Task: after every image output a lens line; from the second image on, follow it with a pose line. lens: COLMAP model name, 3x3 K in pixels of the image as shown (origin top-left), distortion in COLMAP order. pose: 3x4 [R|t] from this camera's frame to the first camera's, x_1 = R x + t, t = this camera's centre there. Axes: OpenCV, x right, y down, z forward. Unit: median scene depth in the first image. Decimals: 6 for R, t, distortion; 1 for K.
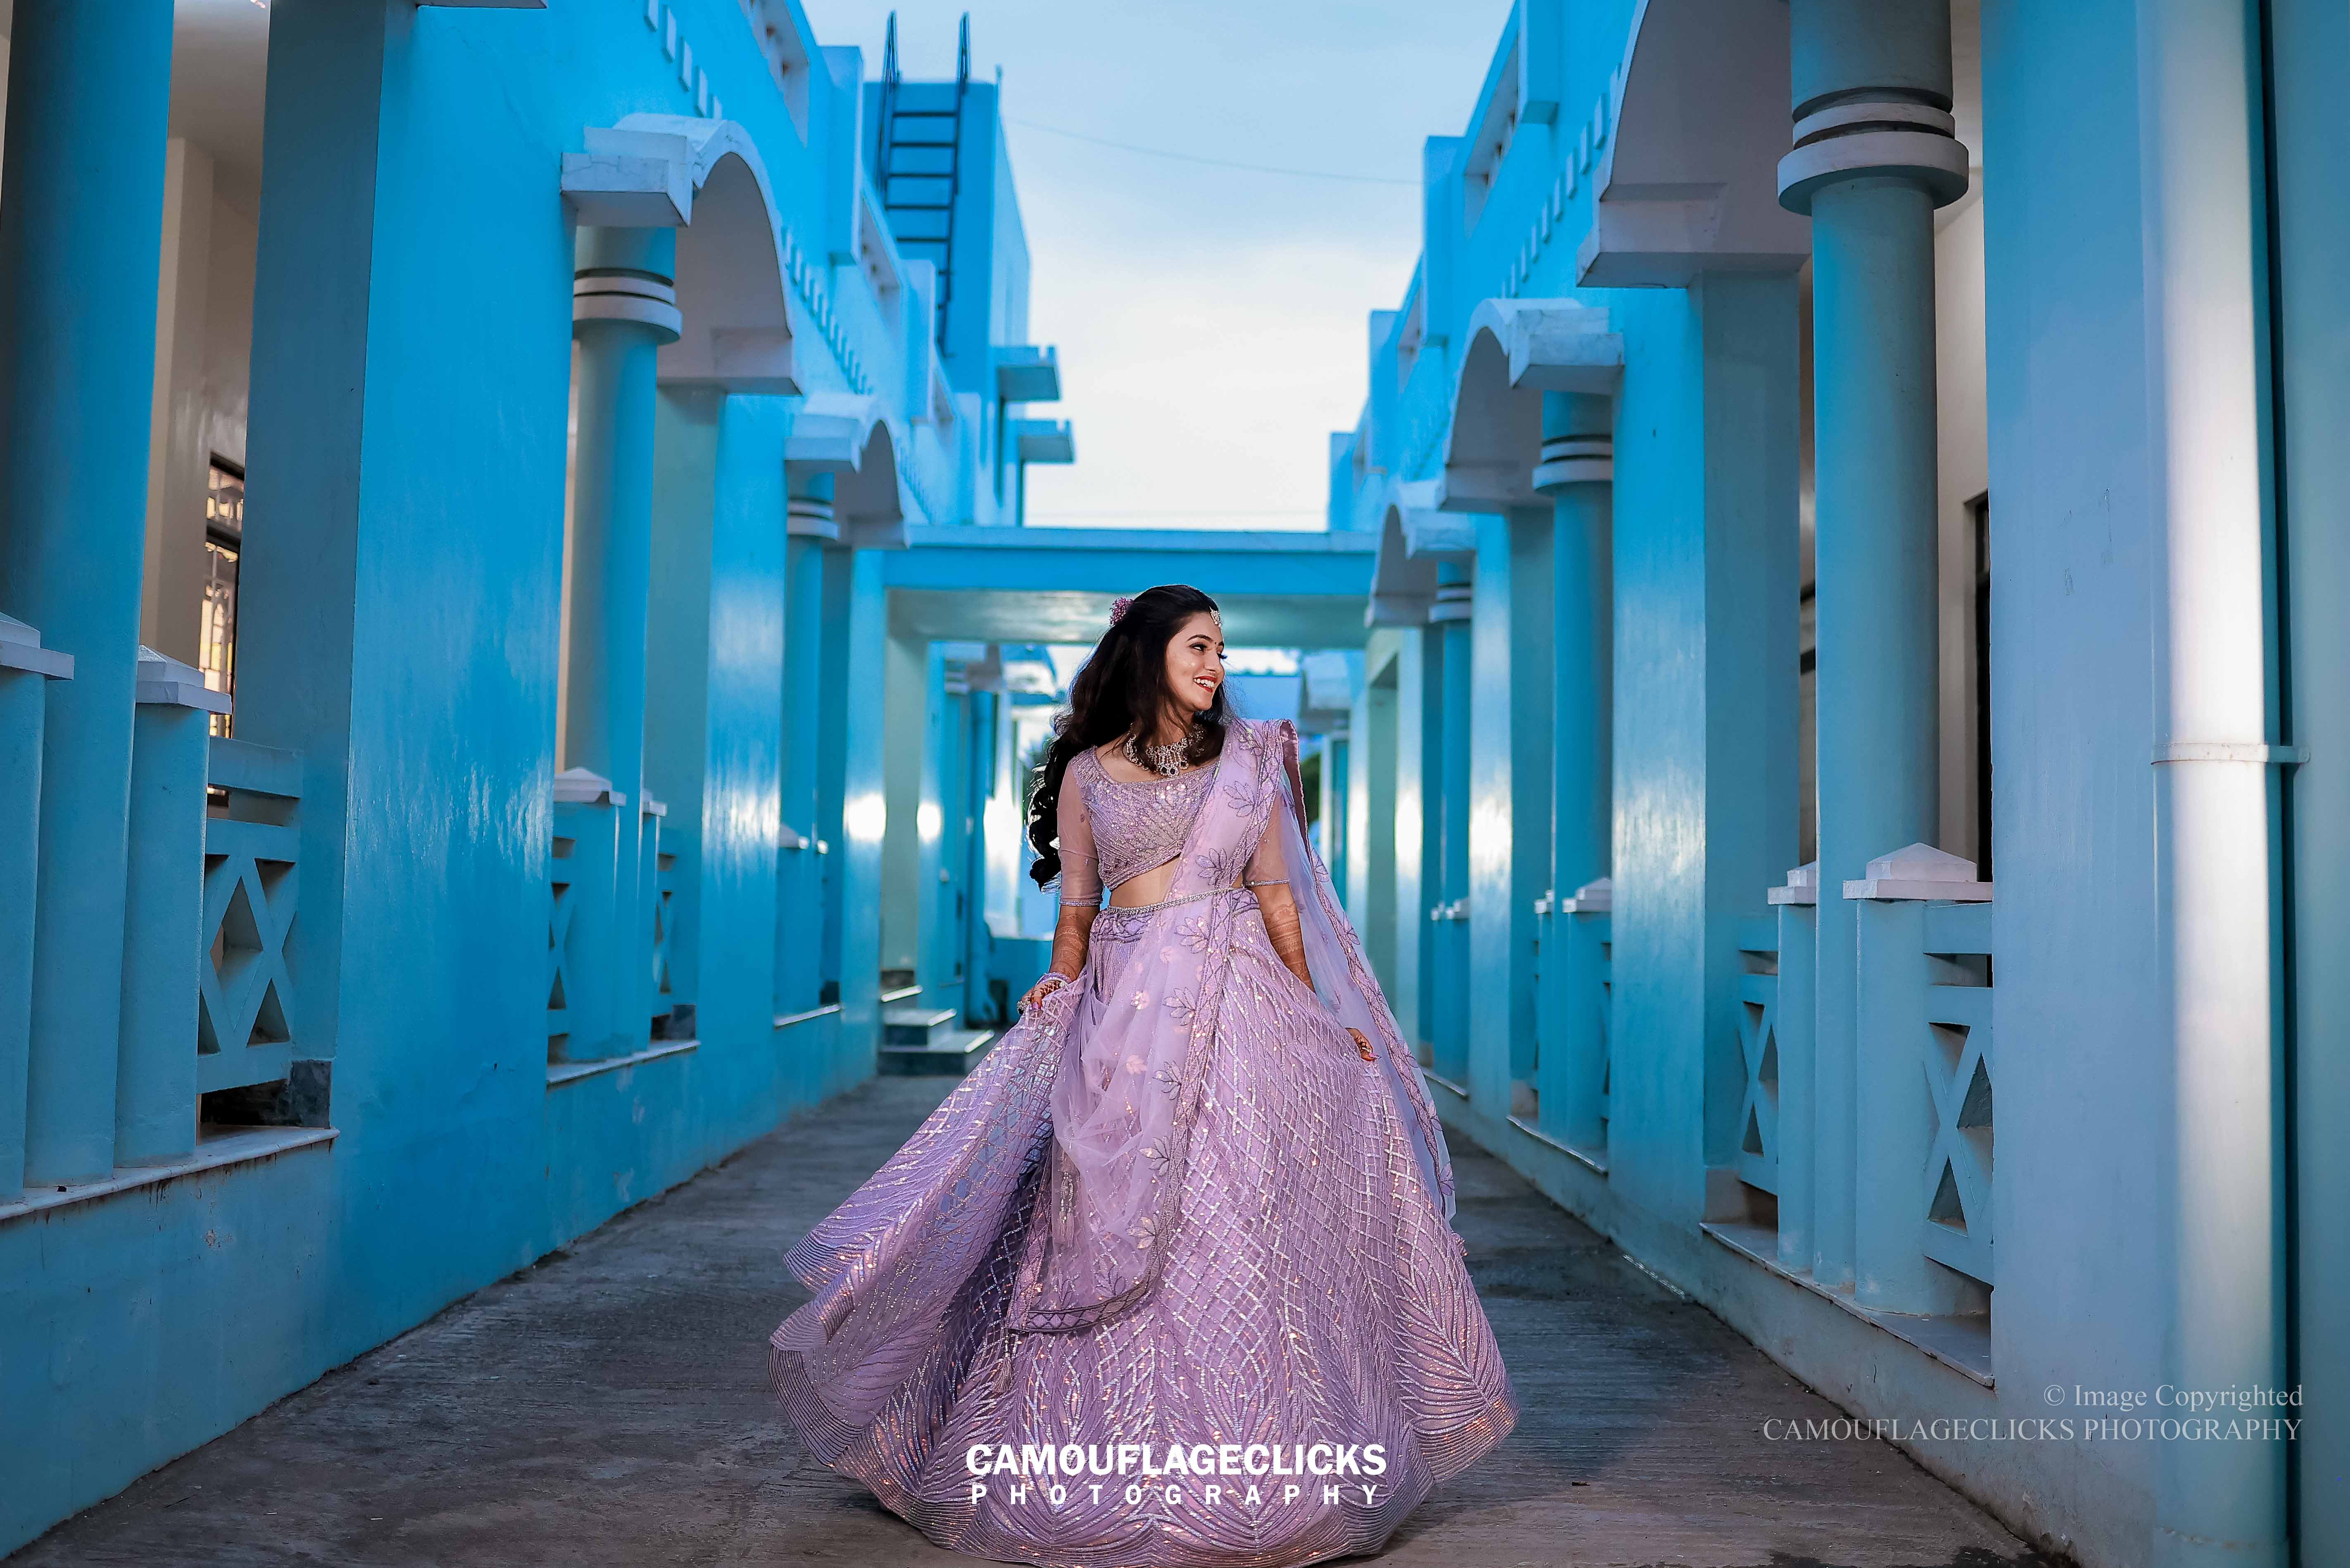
lens RADIAL K [[2460.5, 0, 1183.4], [0, 2460.5, 740.0], [0, 0, 1]] dist [-0.061567, 0.044943]
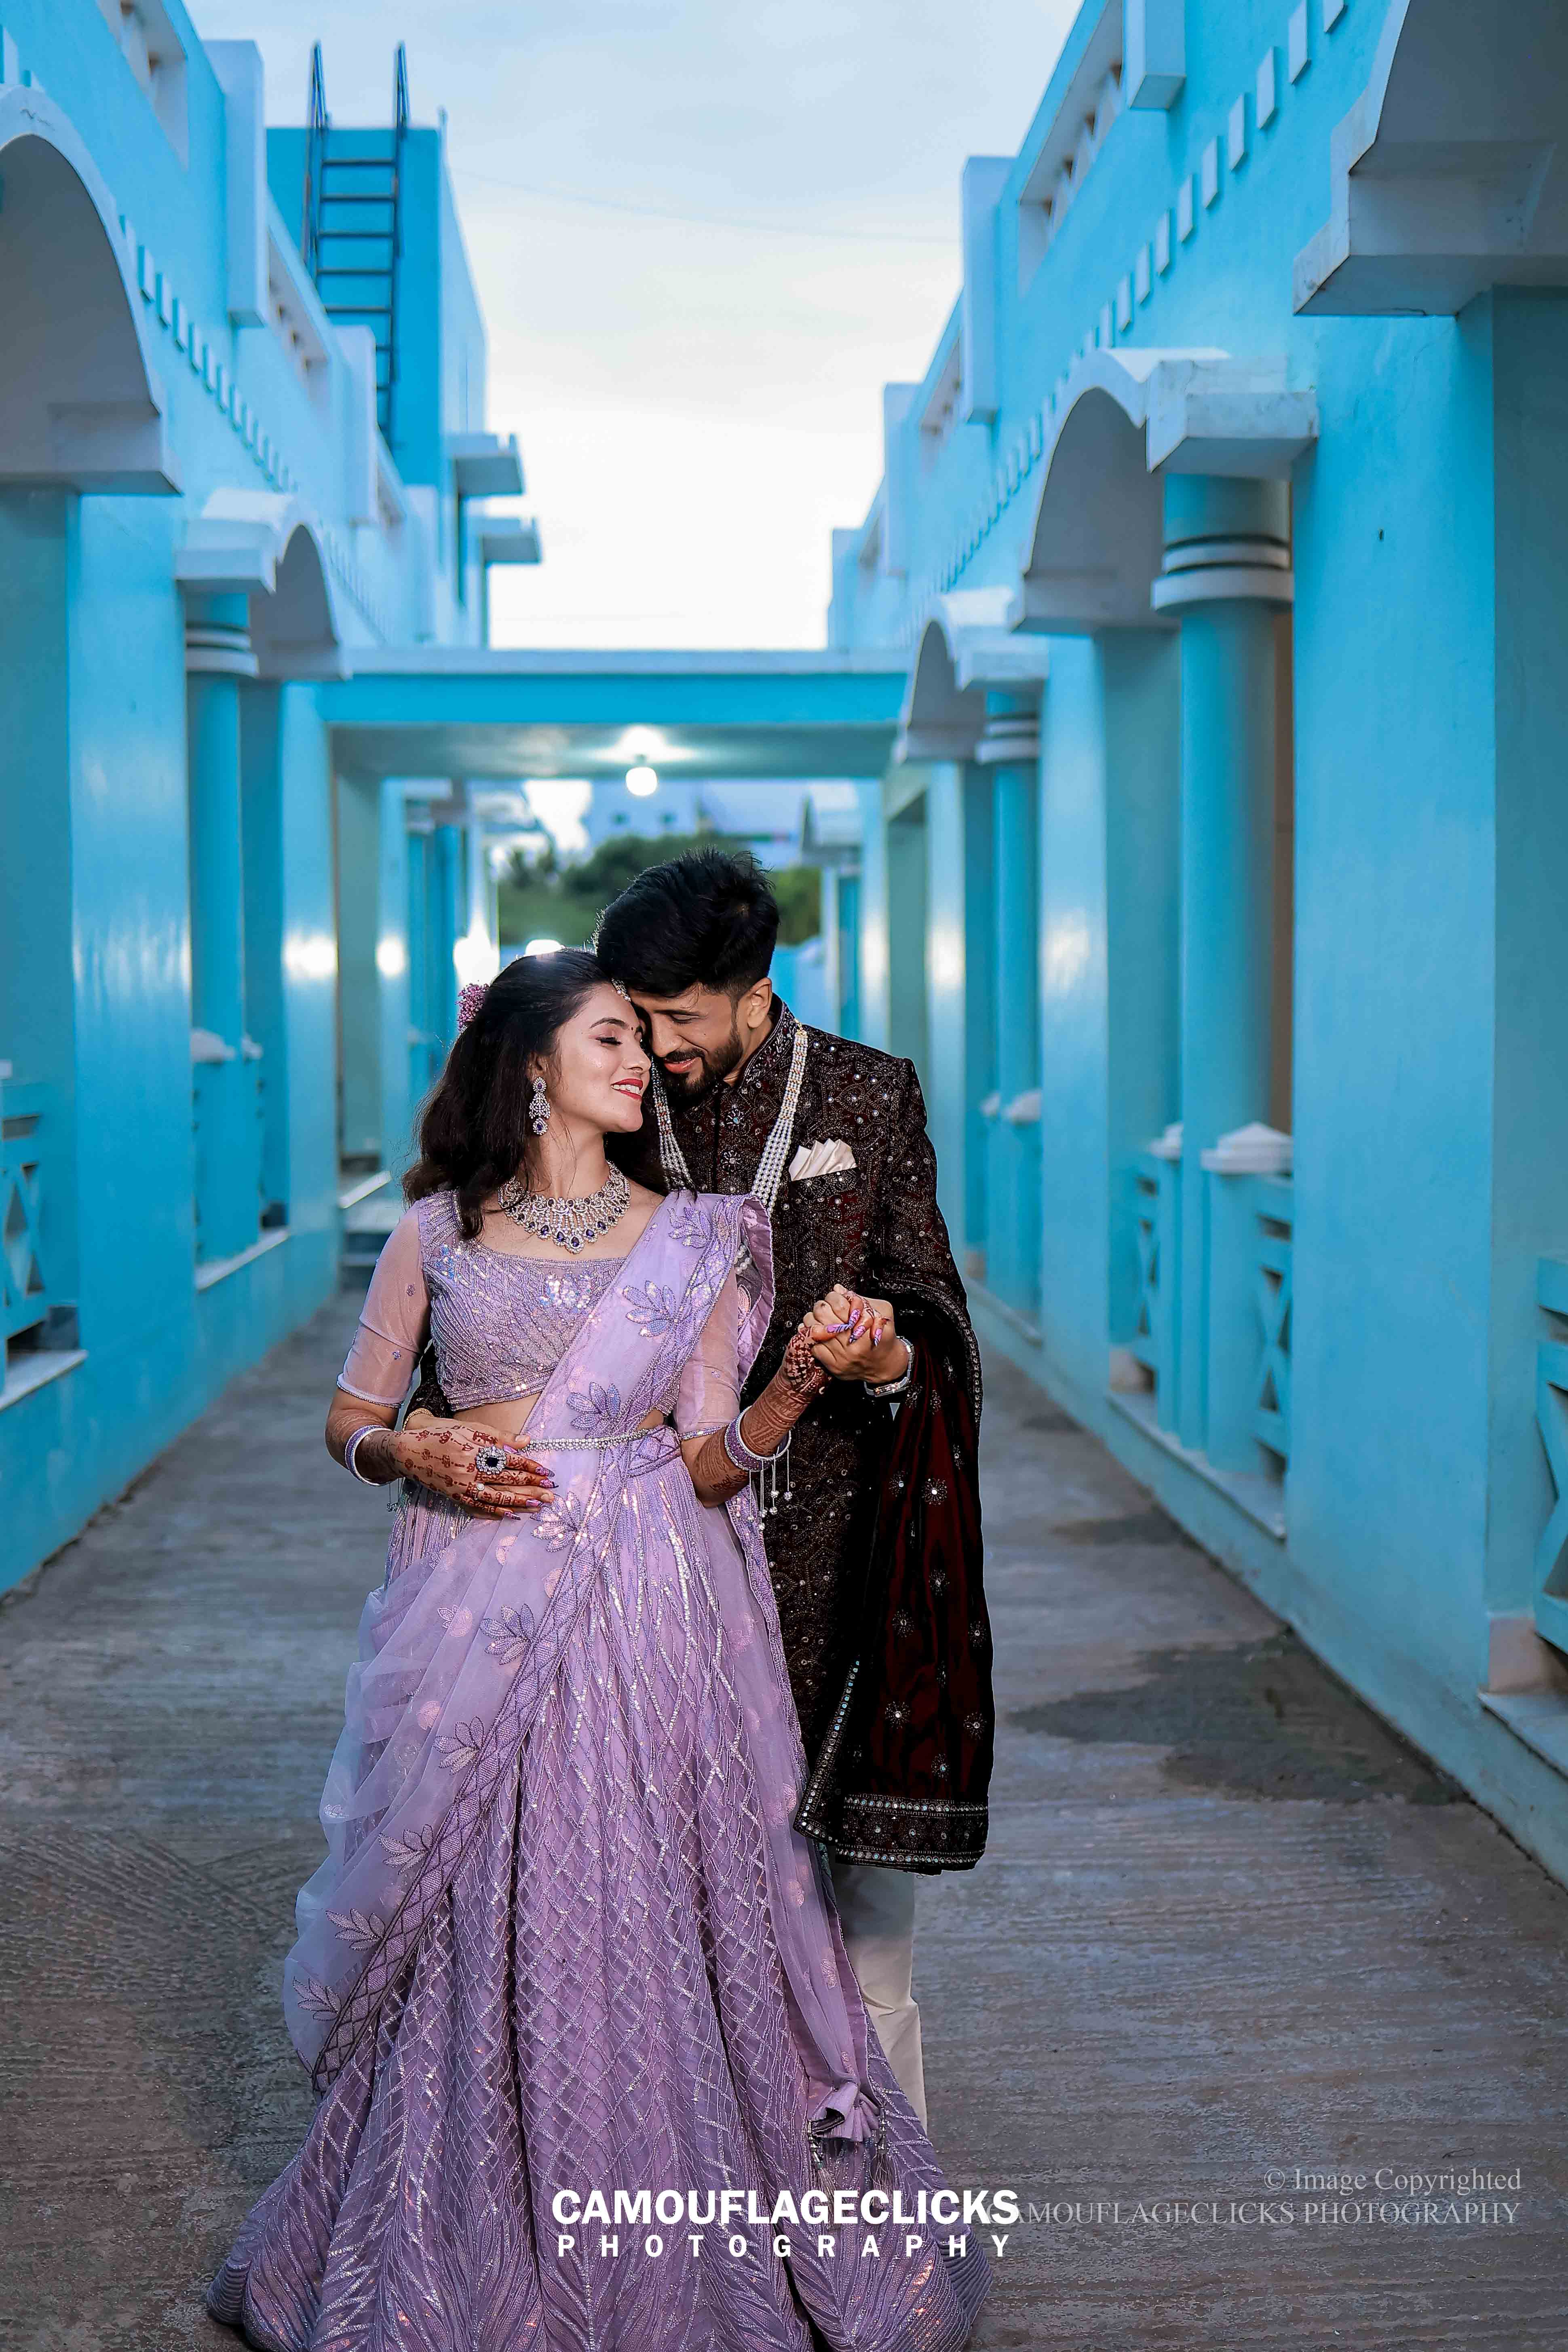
lens RADIAL K [[2462.8, 0, 784.0], [0, 2462.8, 1176.0], [0, 0, 1]] dist [-0.061567, 0.044943]
pose [[0.998565, -0.025605, 0.047042, -0.008399], [0.019059, 0.990707, 0.134670, -0.023125], [-0.050053, -0.133580, 0.989773, 0.164227]]
